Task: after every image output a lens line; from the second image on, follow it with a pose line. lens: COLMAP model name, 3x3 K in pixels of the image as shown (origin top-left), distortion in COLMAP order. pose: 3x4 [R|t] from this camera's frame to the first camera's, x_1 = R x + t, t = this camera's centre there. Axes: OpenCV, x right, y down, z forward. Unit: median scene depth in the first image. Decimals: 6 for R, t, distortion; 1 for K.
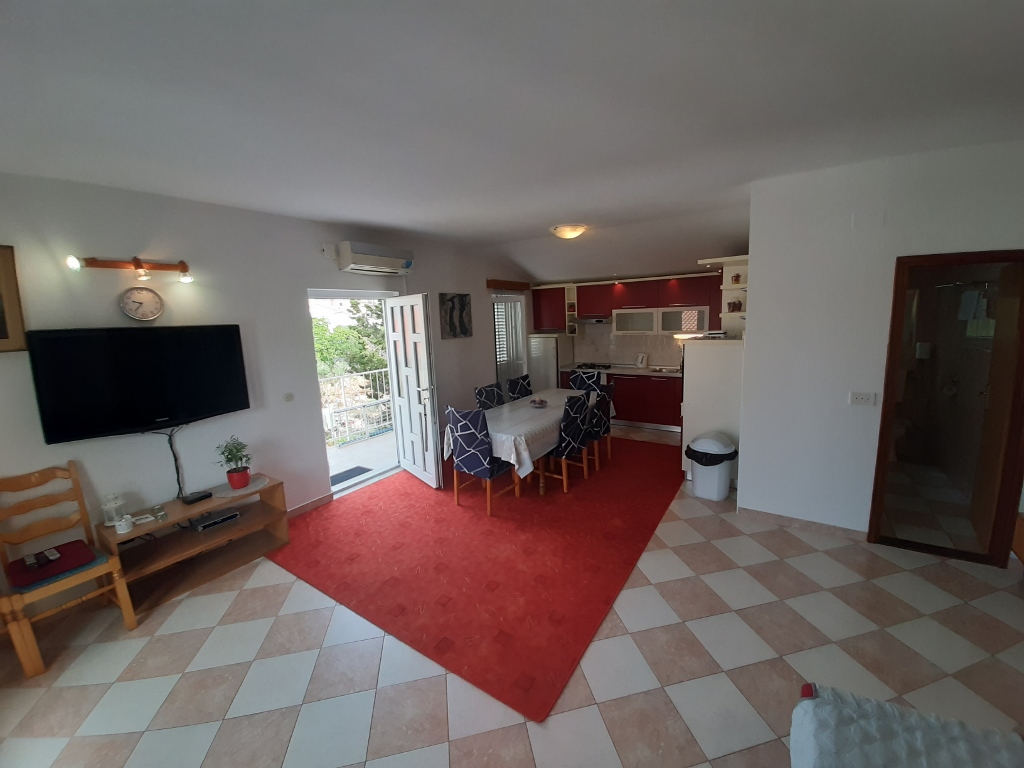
lens RADIAL K [[397.6, 0, 516.8], [0, 397.6, 377.4], [0, 0, 1]] dist [-0.003389, -0.007309]
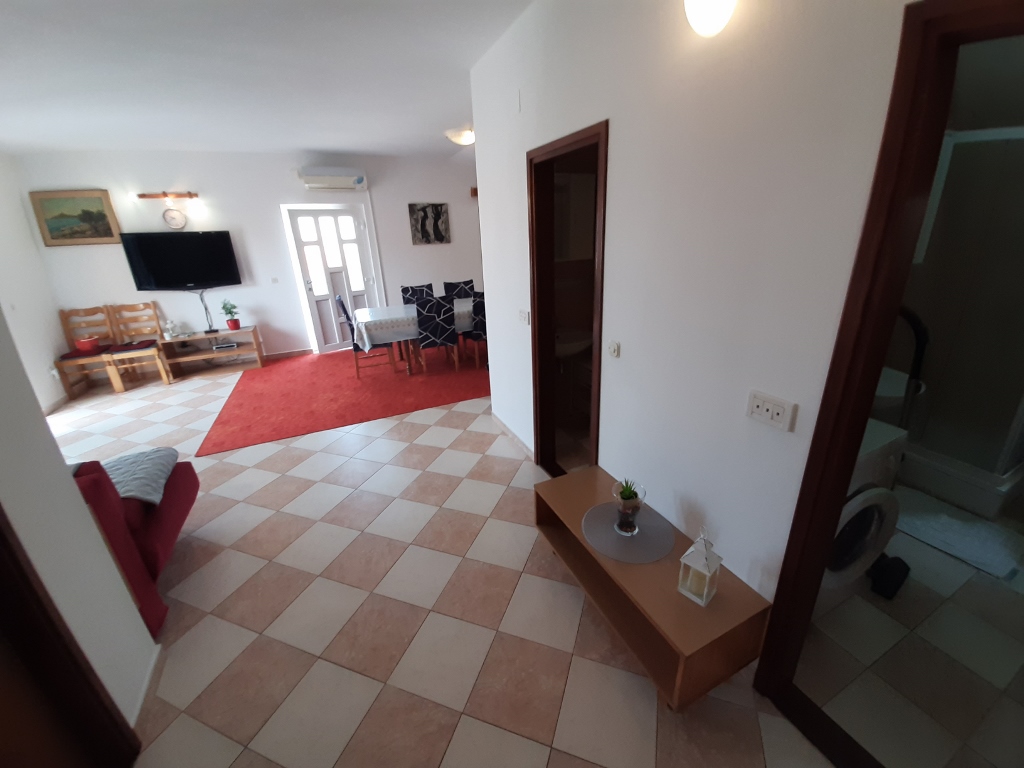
lens RADIAL K [[397.6, 0, 518.8], [0, 397.6, 376.3], [0, 0, 1]] dist [-0.003389, -0.007309]
pose [[0.853919, 0.186285, -0.485922, 1.156343], [-0.079476, 0.969465, 0.231995, -0.023280], [0.514301, -0.159486, 0.842650, 0.145502]]
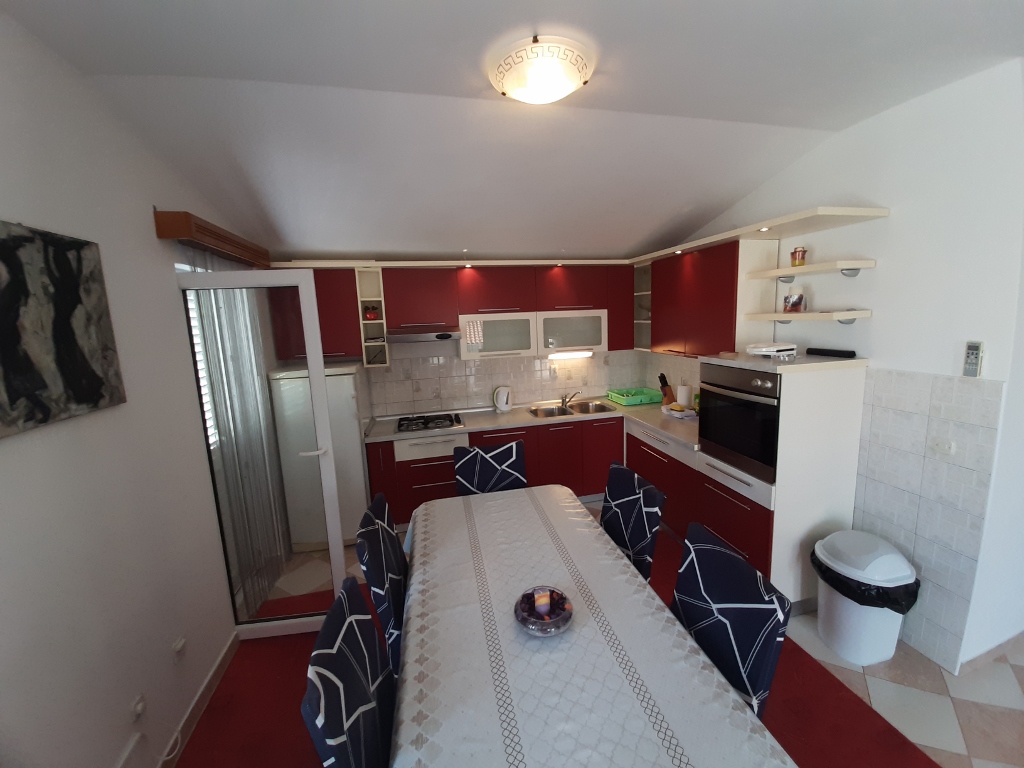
lens RADIAL K [[397.6, 0, 511.1], [0, 397.6, 378.4], [0, 0, 1]] dist [-0.003389, -0.007309]
pose [[0.682511, -0.100495, 0.723933, -0.213175], [0.128232, 0.991603, 0.016758, -0.154382], [-0.719538, 0.081394, 0.689667, 1.068514]]
